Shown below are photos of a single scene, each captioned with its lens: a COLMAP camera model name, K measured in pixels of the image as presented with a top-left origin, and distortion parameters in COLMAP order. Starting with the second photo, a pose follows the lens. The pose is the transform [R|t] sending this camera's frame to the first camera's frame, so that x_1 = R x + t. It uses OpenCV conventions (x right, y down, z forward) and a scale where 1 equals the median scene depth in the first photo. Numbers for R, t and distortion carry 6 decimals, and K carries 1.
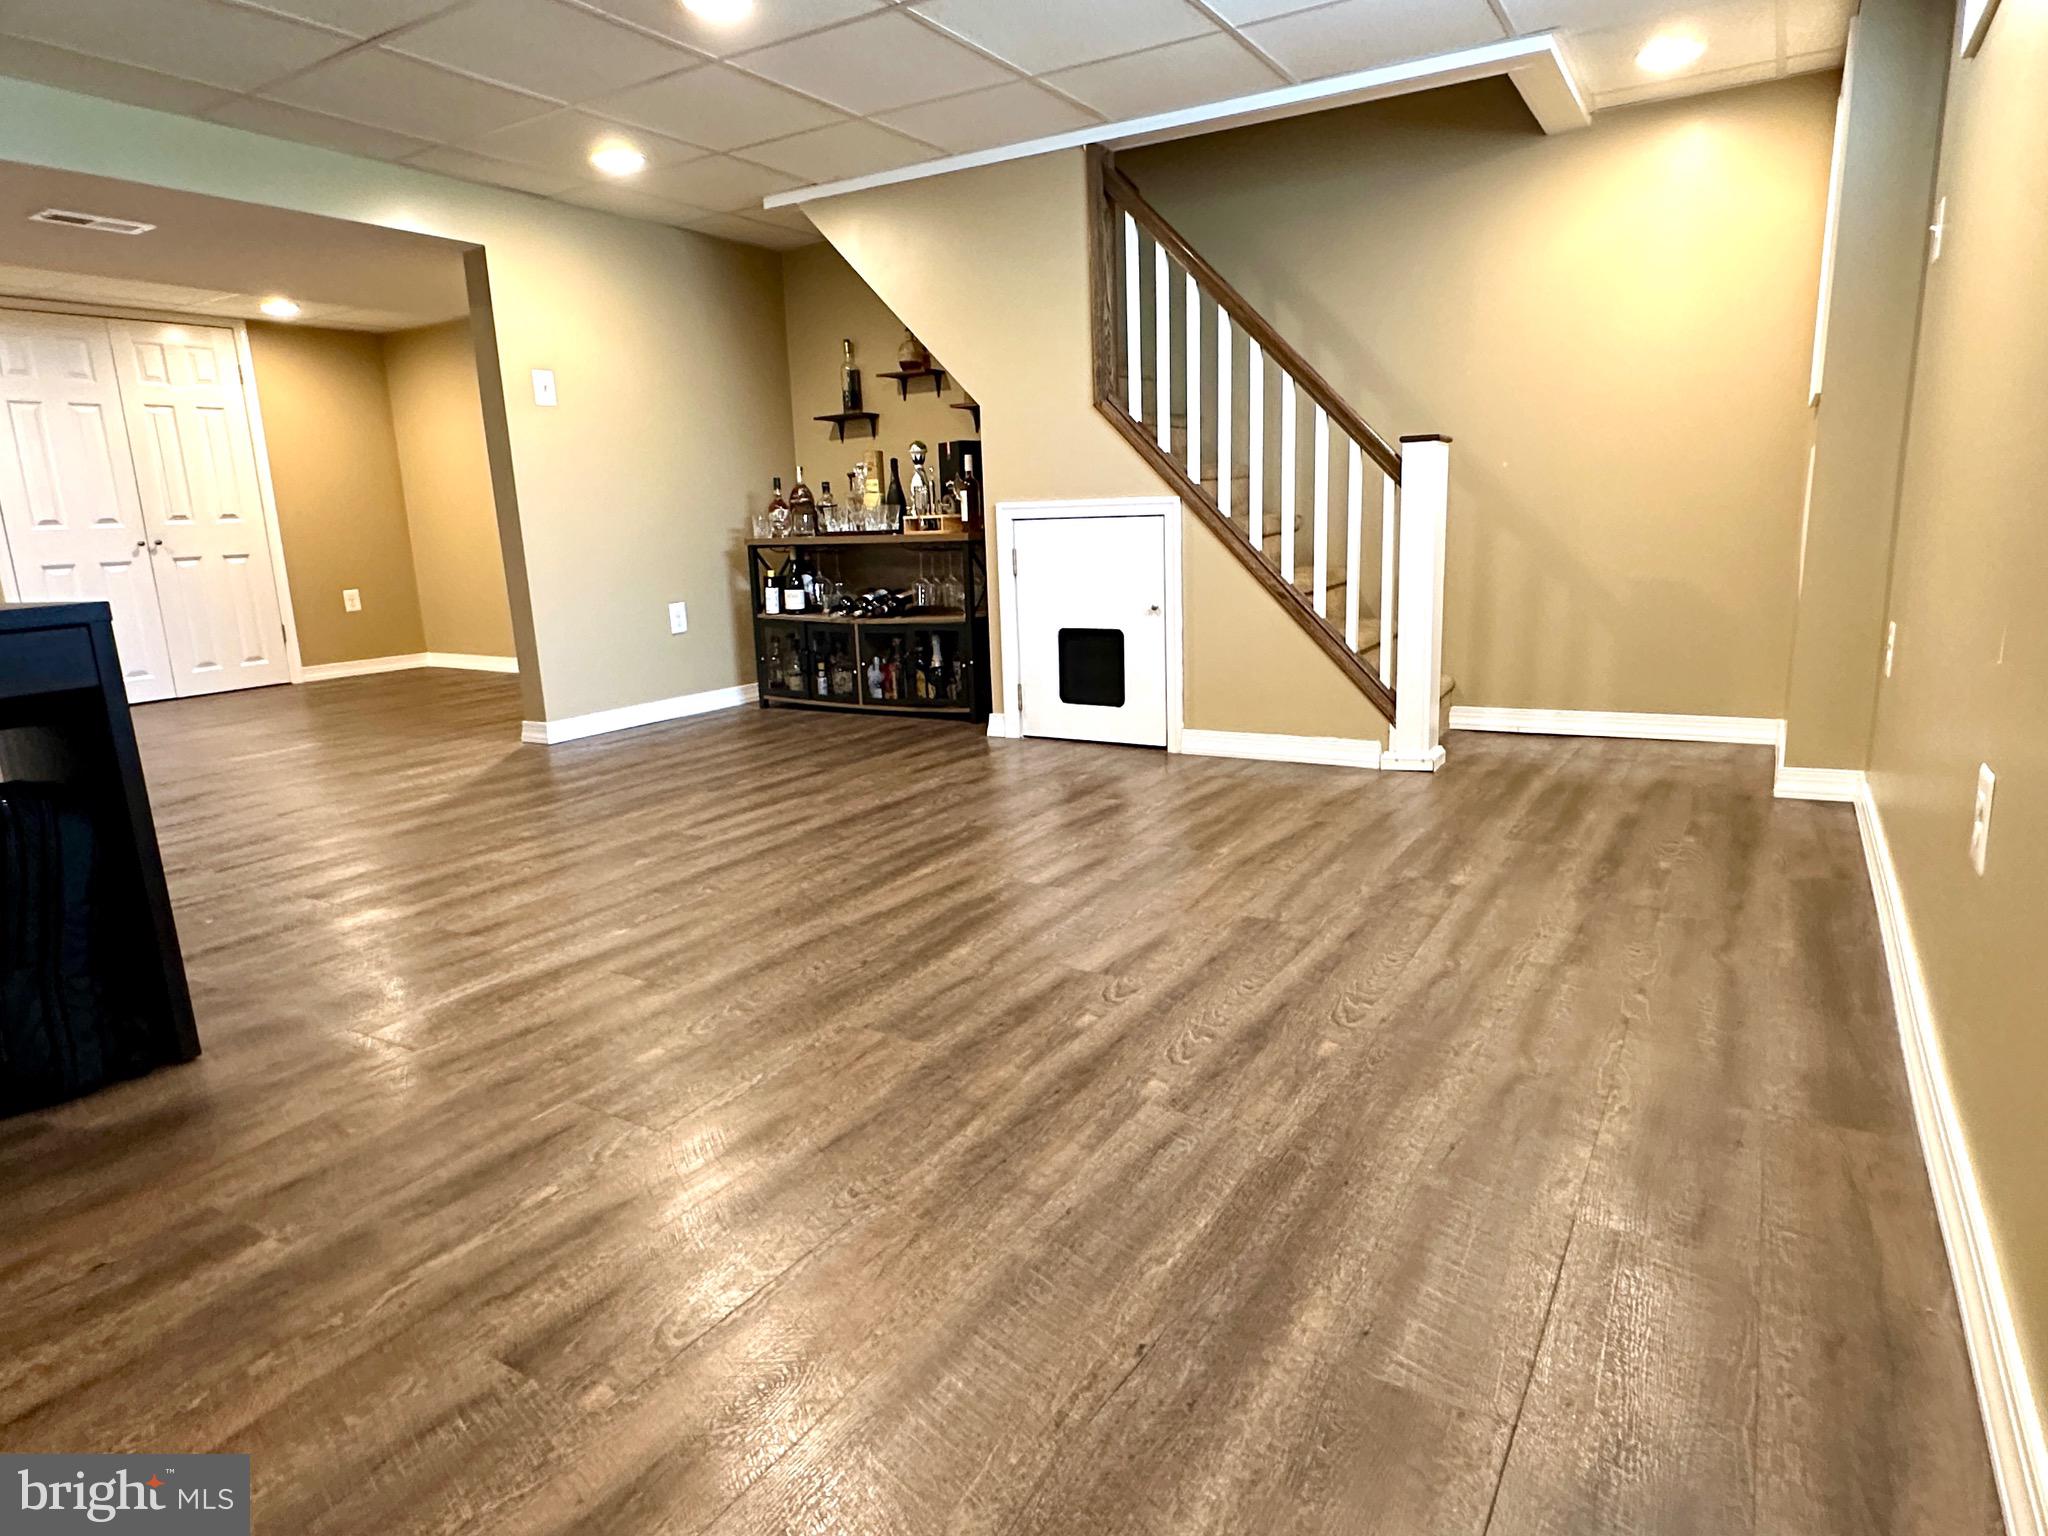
lens RADIAL K [[1202.2, 0, 1020.8], [0, 1202.2, 776.3], [0, 0, 1]] dist [-0.002779, -0.000141]
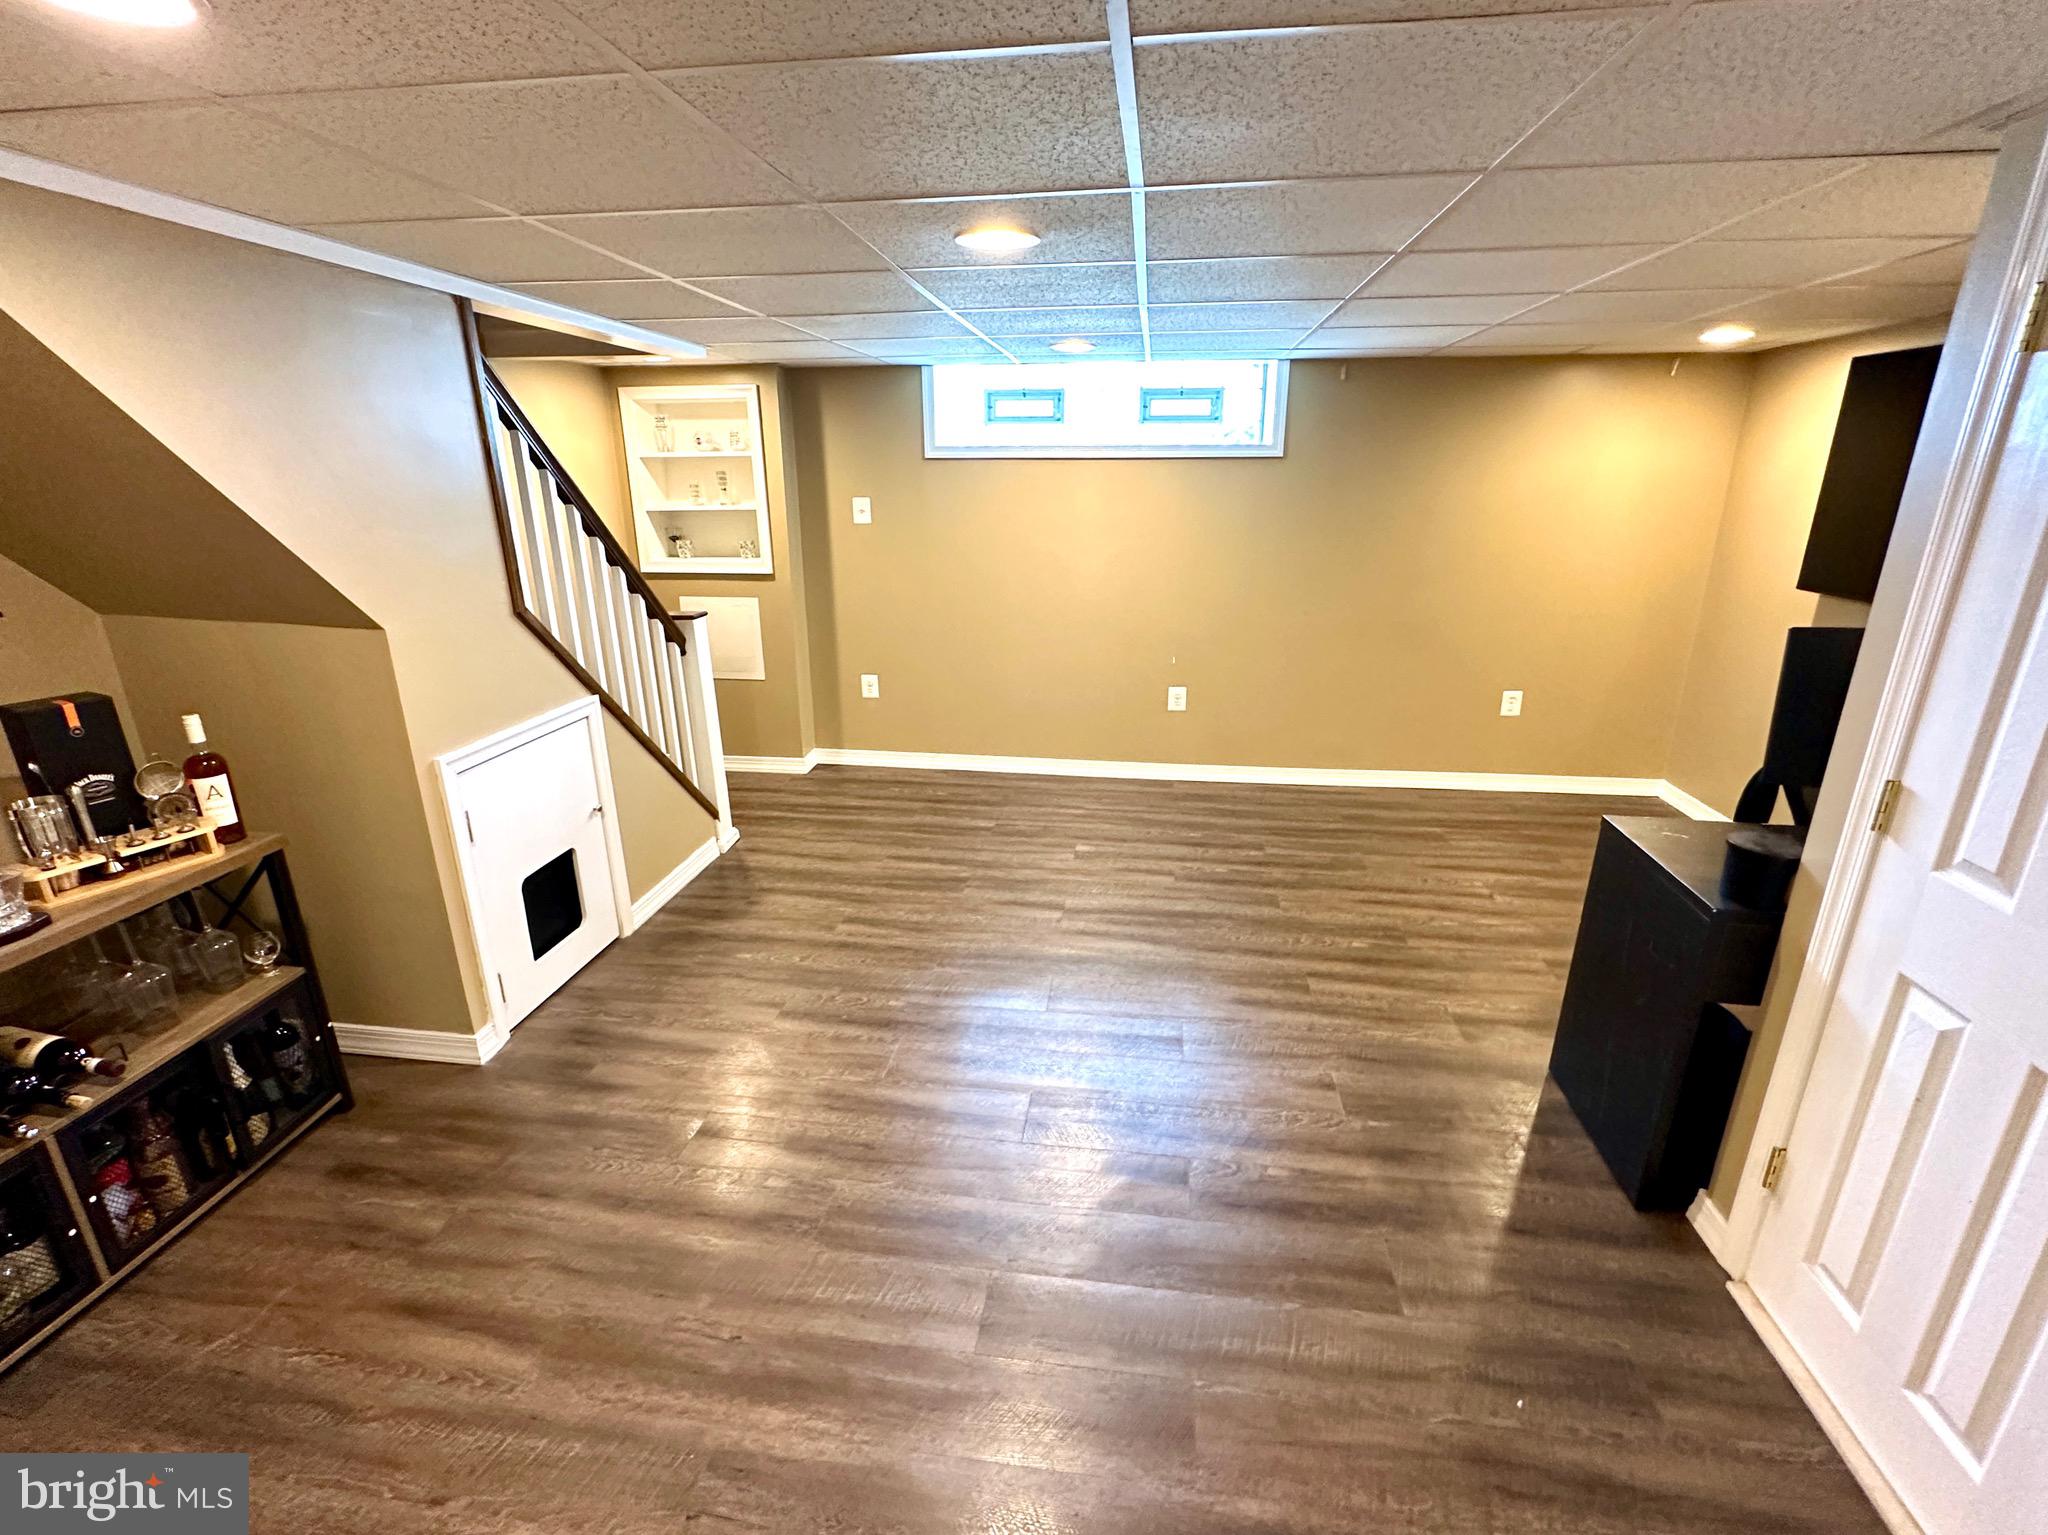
lens RADIAL K [[918.0, 0, 1024.1], [0, 918.0, 765.0], [0, 0, 1]] dist [-0.003002, -0.000024]
pose [[-0.404270, -0.246649, 0.880756, -0.715650], [0.216265, 0.909871, 0.354068, -0.384669], [-0.888704, 0.333616, -0.314492, 0.973620]]
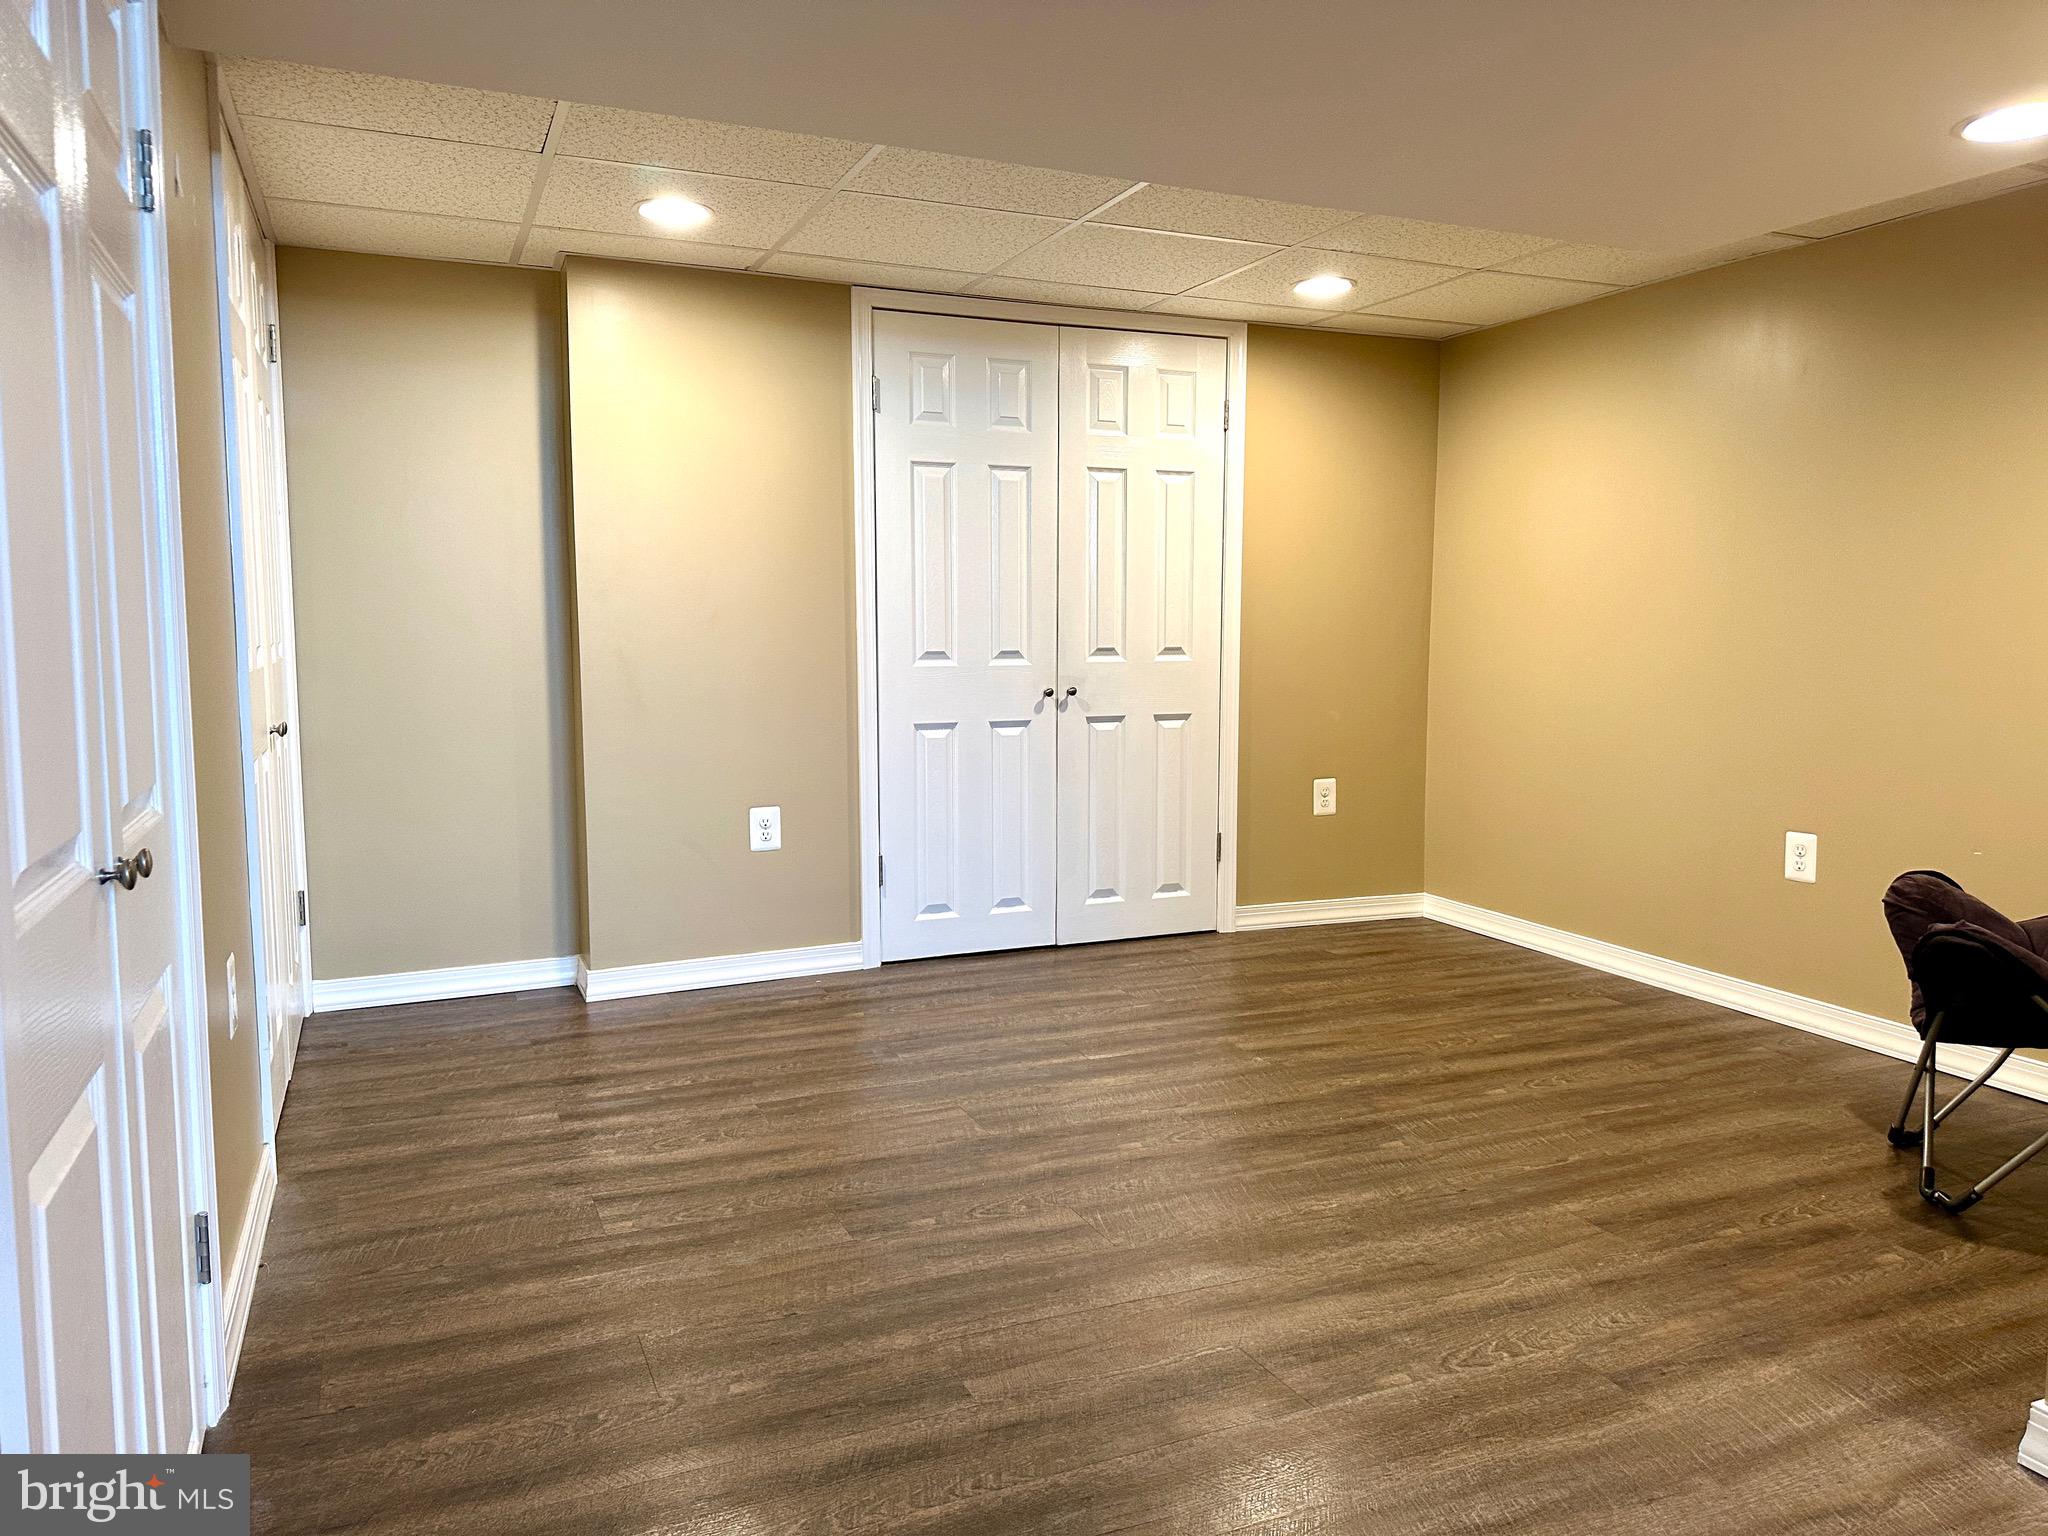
lens RADIAL K [[1425.7, 0, 1031.5], [0, 1425.7, 764.0], [0, 0, 1]] dist [0.110699, -0.206860]
pose [[0.823239, 0.092411, -0.560123, -0.540486], [-0.153779, 0.986074, -0.063329, -0.180812], [0.546470, 0.138270, 0.825985, 0.657692]]
